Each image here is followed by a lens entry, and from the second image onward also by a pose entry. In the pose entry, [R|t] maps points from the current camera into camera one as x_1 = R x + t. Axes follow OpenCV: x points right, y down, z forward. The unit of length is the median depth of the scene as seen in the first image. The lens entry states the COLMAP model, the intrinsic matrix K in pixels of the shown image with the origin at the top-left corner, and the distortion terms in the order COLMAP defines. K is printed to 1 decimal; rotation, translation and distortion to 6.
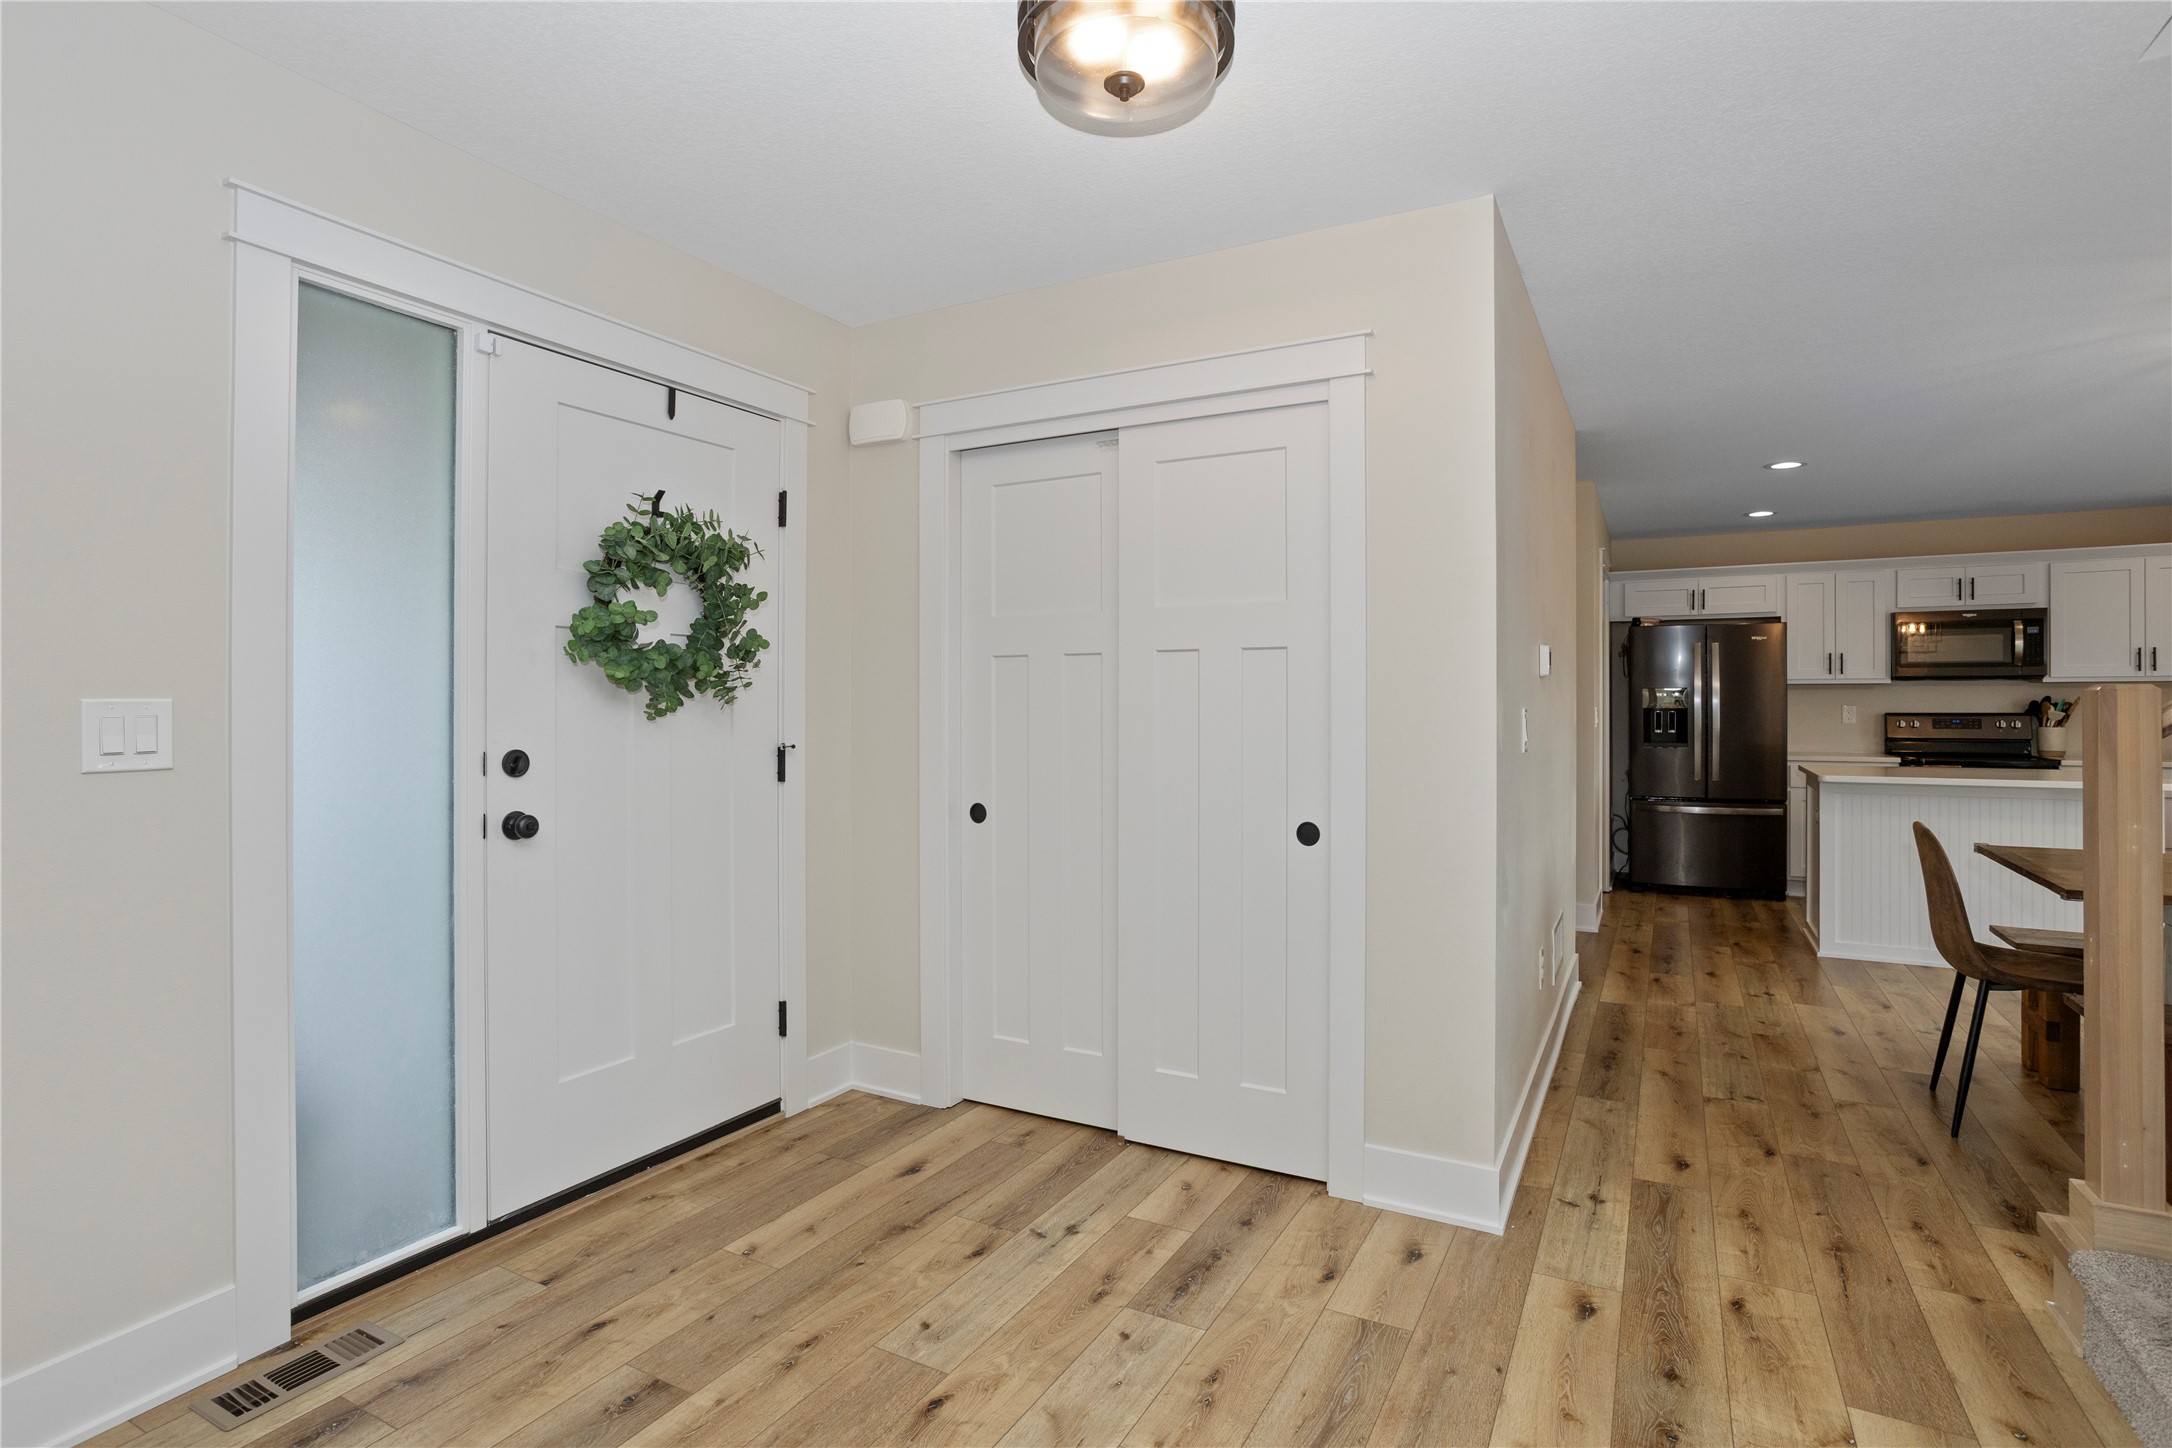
lens RADIAL K [[1084.2, 0, 1082.7], [0, 1084.2, 703.3], [0, 0, 1]] dist [-0.058878, 0.036303]
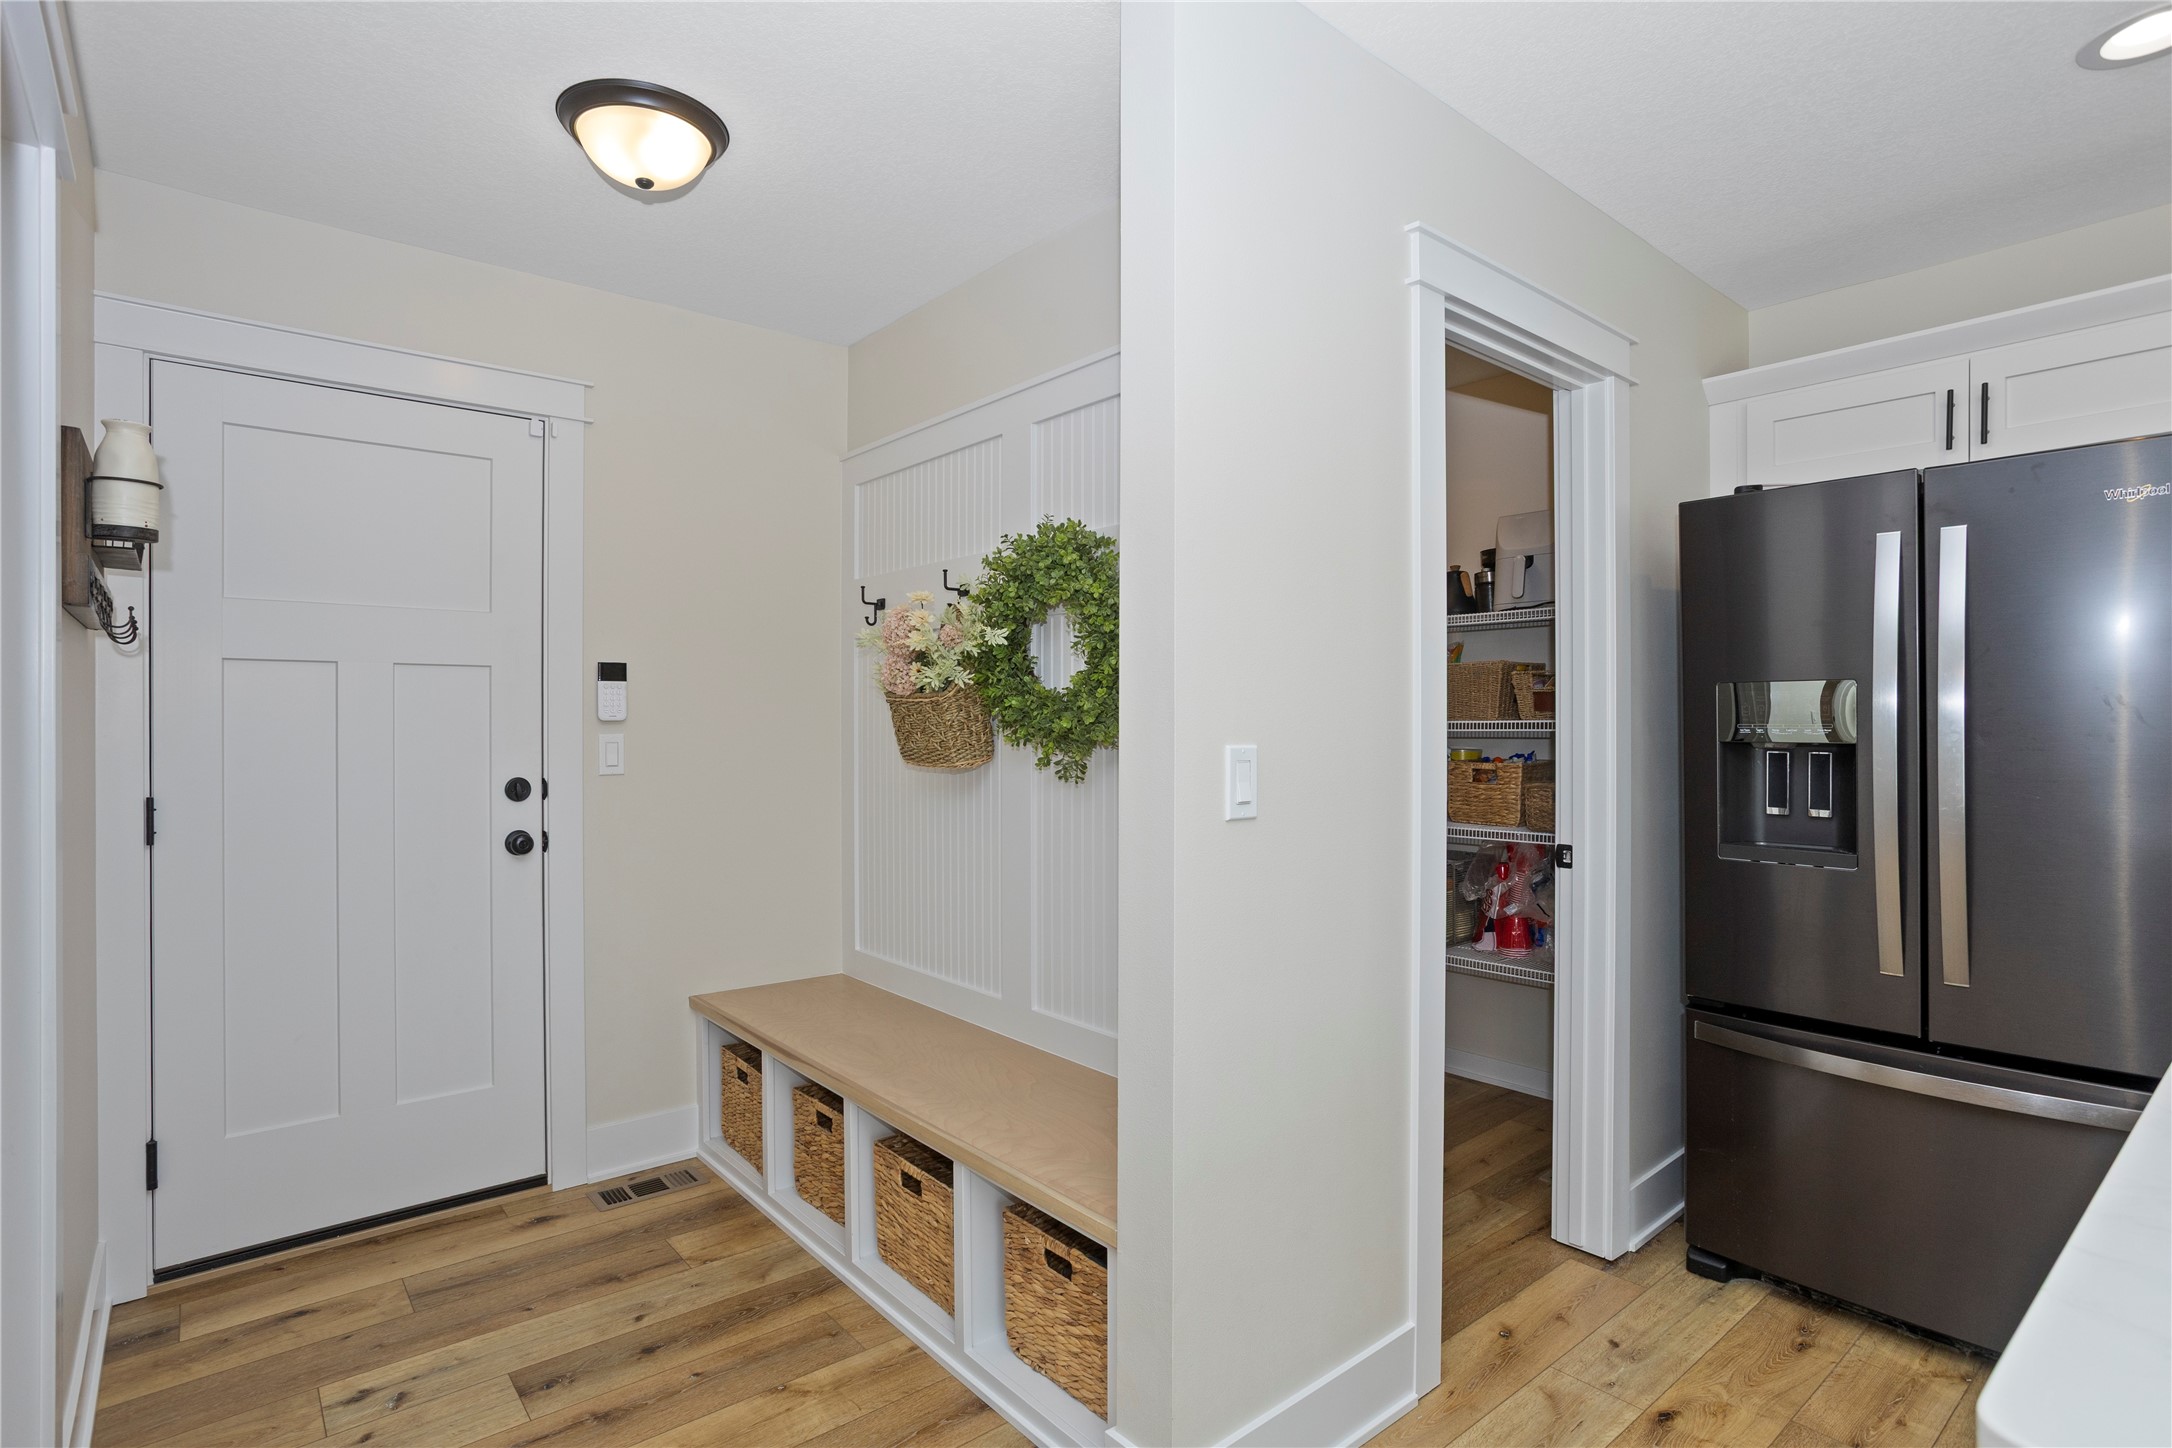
lens RADIAL K [[1077.1, 0, 1078.1], [0, 1077.1, 722.4], [0, 0, 1]] dist [-0.051723, 0.027784]
pose [[0.928501, -0.000520, -0.371330, 0.503311], [0.002008, 0.999991, 0.003621, -0.003300], [0.371325, -0.004107, 0.928494, 0.672810]]
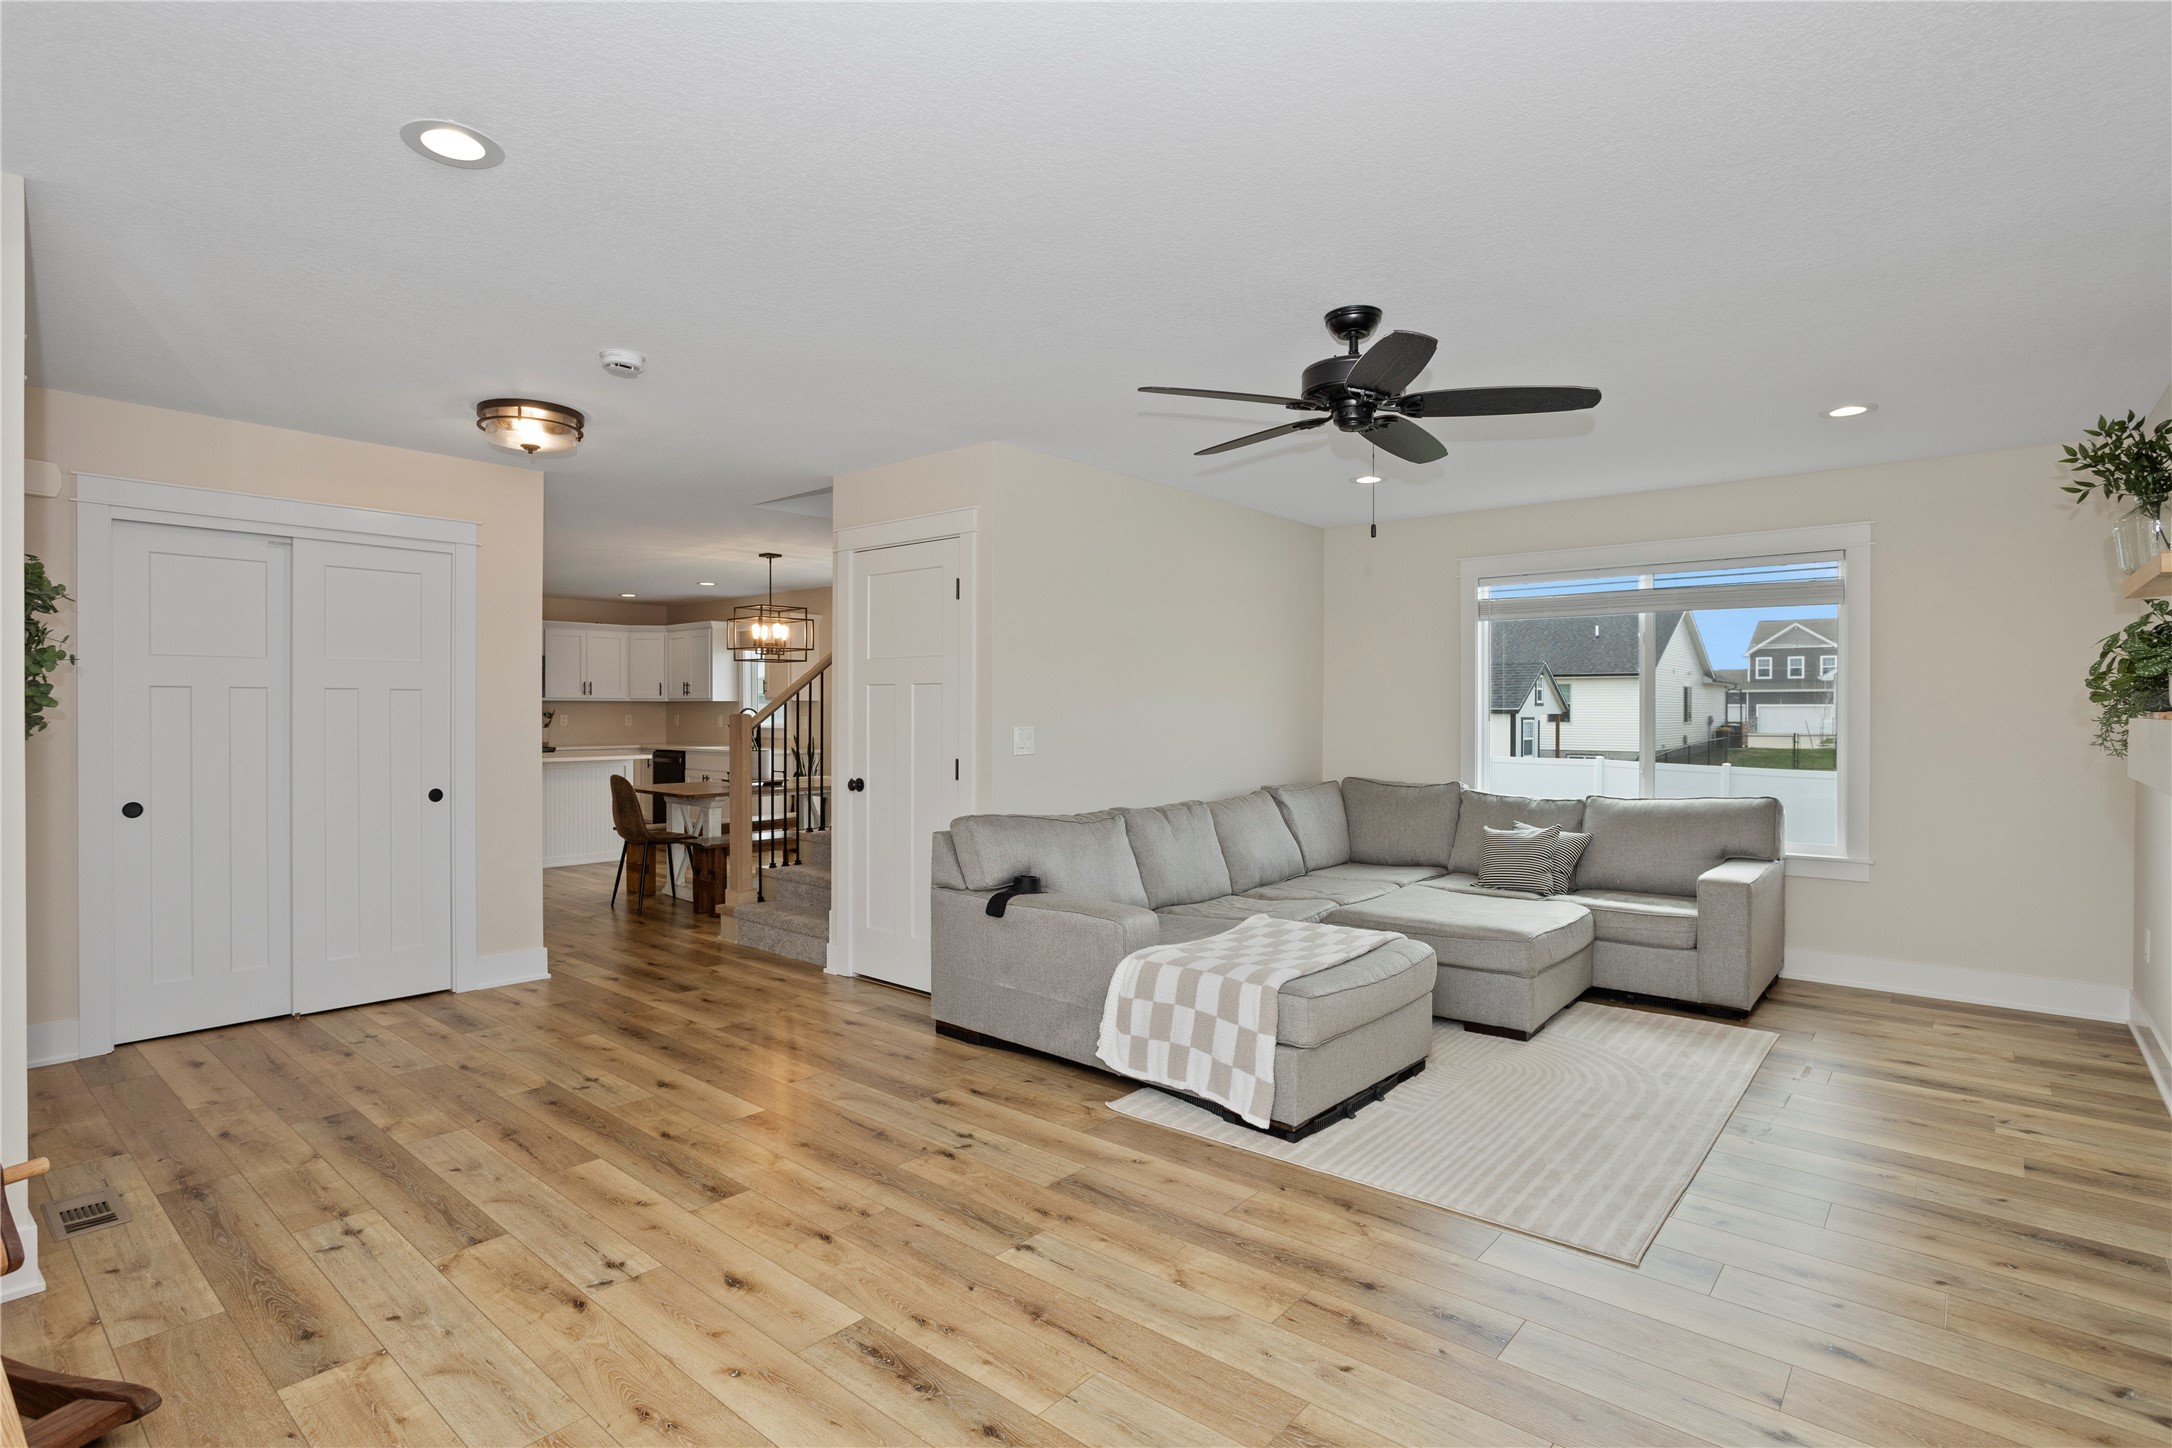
lens RADIAL K [[1077.1, 0, 1078.1], [0, 1077.1, 722.4], [0, 0, 1]] dist [-0.051723, 0.027784]
pose [[0.214484, -0.009976, 0.976677, -0.528335], [-0.007179, 0.999905, 0.011789, -0.011644], [-0.976701, -0.009541, 0.214392, -0.167139]]
